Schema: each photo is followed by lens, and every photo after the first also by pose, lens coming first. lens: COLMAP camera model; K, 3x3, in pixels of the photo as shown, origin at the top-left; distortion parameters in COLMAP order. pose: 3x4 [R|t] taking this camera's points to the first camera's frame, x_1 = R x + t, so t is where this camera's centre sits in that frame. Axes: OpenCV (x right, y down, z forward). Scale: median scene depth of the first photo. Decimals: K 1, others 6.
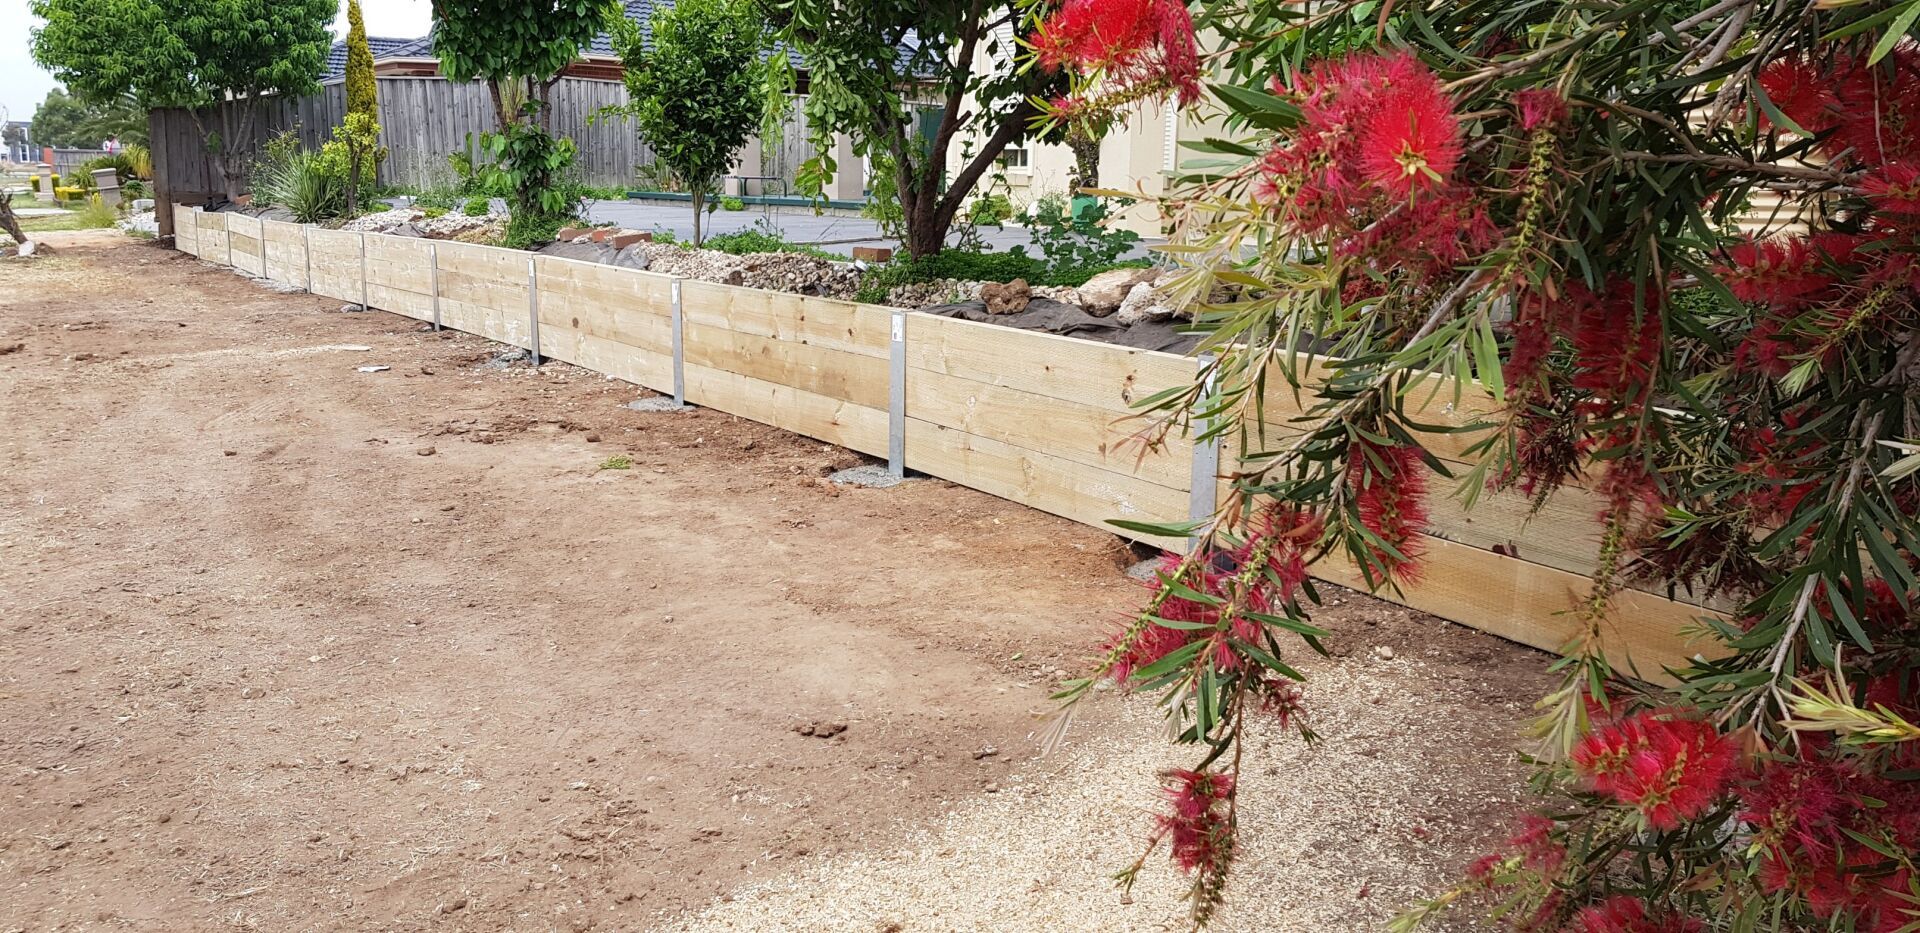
lens RADIAL K [[1680.0, 0, 962.8], [0, 1680.0, 453.0], [0, 0, 1]] dist [0.016193, -0.014524]
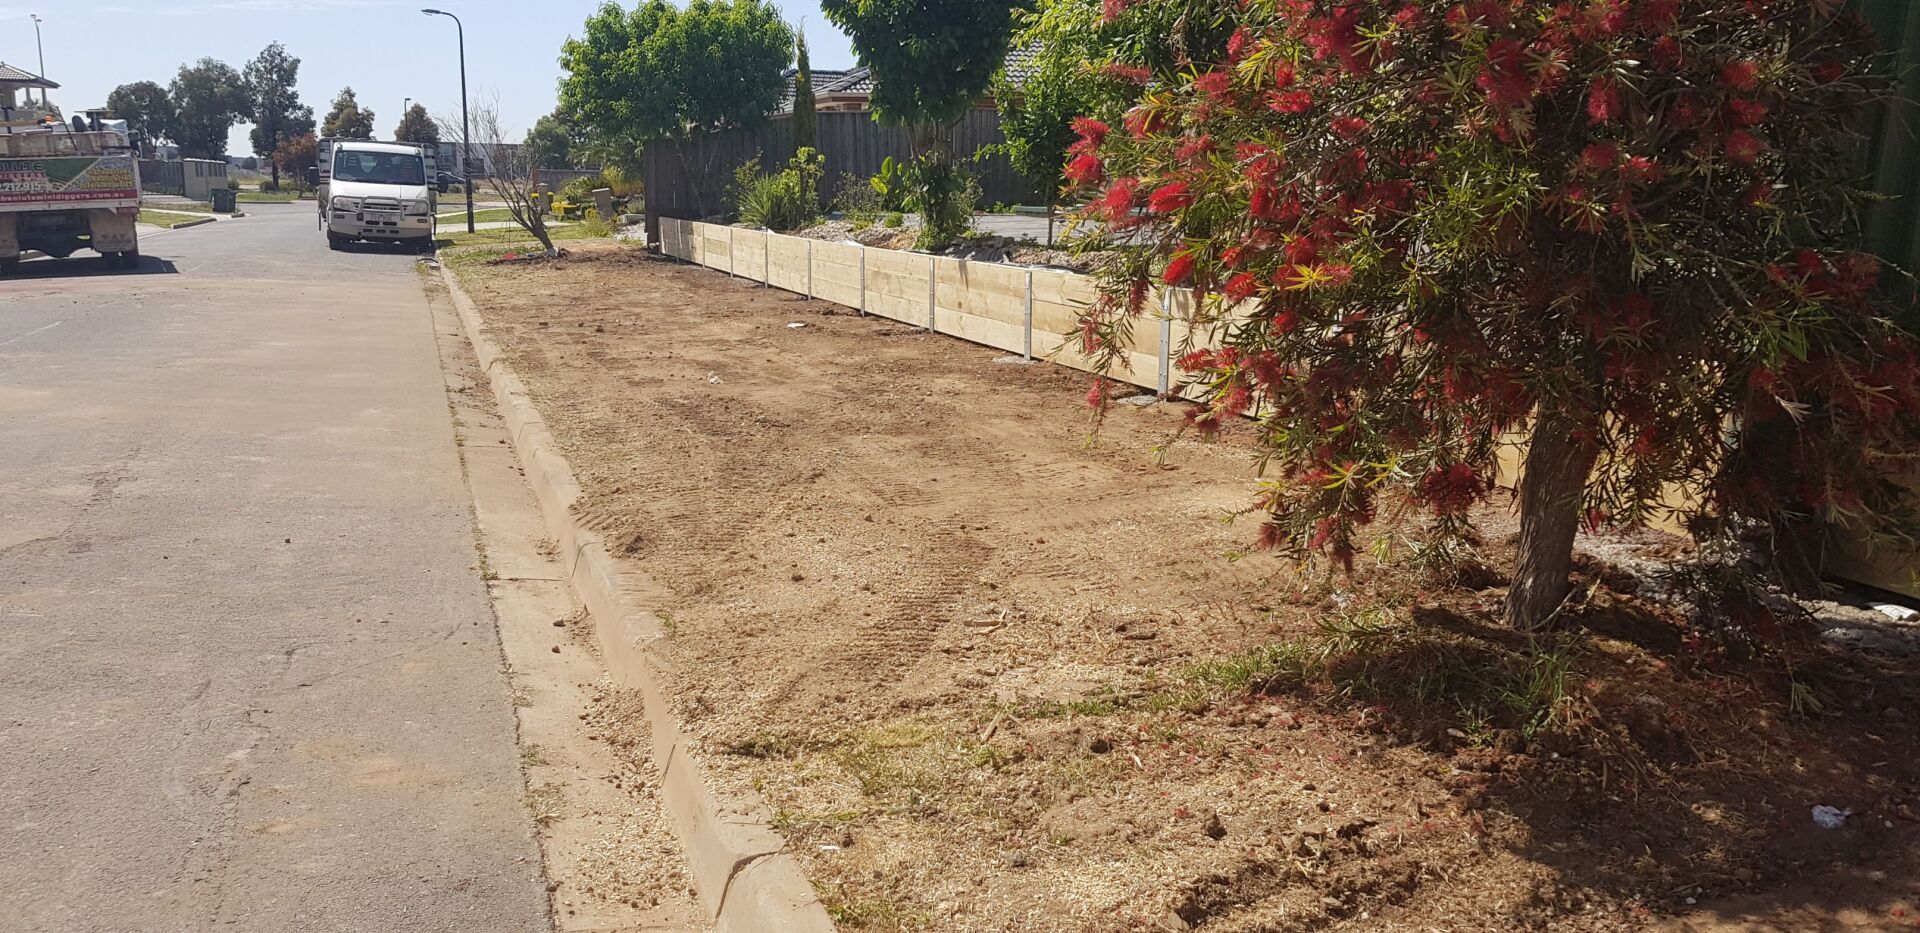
lens RADIAL K [[1680.0, 0, 961.4], [0, 1680.0, 469.4], [0, 0, 1]] dist [0.016193, -0.014524]
pose [[0.971685, 0.033486, -0.233895, 0.073440], [-0.032939, 0.999438, 0.006246, 0.037544], [0.233973, 0.001635, 0.972242, -0.255661]]
